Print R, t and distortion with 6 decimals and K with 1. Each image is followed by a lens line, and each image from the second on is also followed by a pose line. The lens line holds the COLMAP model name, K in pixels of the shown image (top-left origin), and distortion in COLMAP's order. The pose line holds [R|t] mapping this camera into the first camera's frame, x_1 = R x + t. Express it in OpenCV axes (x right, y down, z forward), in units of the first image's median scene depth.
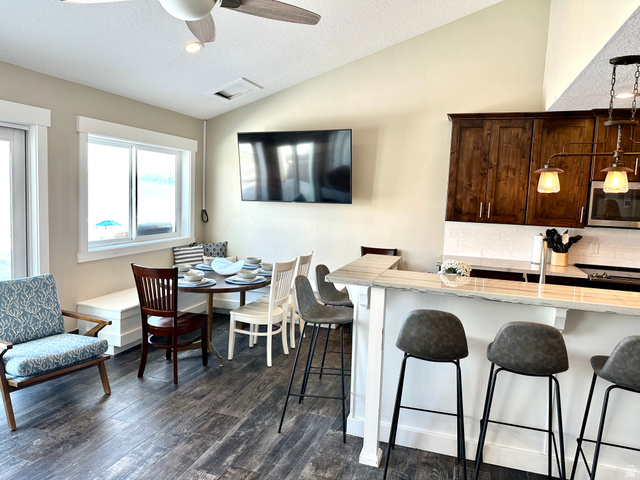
lens RADIAL K [[447.3, 0, 319.2], [0, 447.3, 239.5], [0, 0, 1]] dist [0.070583, -0.094472]
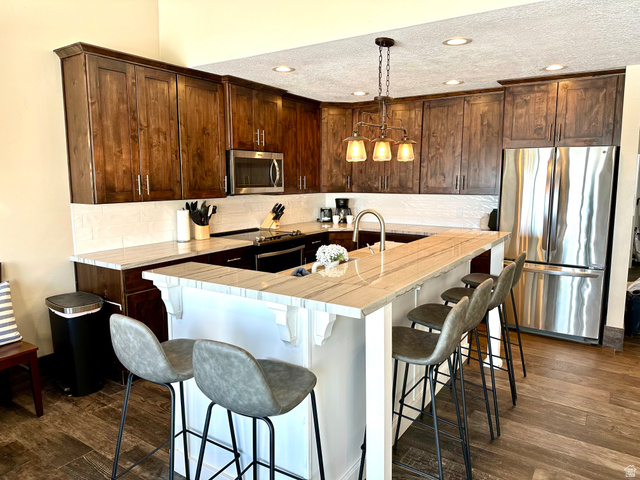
lens RADIAL K [[447.3, 0, 328.8], [0, 447.3, 237.4], [0, 0, 1]] dist [0.070583, -0.094472]
pose [[0.248321, -0.171124, 0.953443, -0.306689], [0.110266, 0.982868, 0.147687, -0.057171], [-0.962381, 0.068458, 0.262936, 0.506444]]
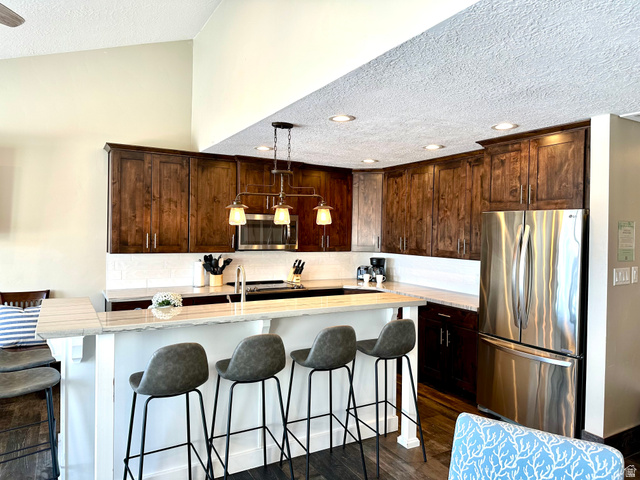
lens RADIAL K [[447.3, 0, 324.6], [0, 447.3, 238.4], [0, 0, 1]] dist [0.070583, -0.094472]
pose [[0.658344, -0.039554, 0.751677, -0.143097], [0.086042, 0.996027, -0.022946, -0.013581], [-0.747783, 0.079782, 0.659132, 0.035131]]
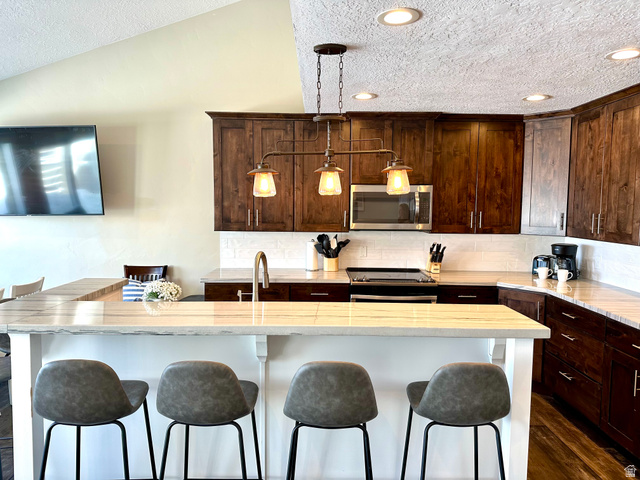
lens RADIAL K [[447.3, 0, 319.5], [0, 447.3, 238.2], [0, 0, 1]] dist [0.070583, -0.094472]
pose [[0.947066, -0.052450, 0.316725, 0.204836], [0.059654, 0.998133, -0.013082, -0.002893], [-0.315447, 0.031284, 0.948427, 0.087520]]
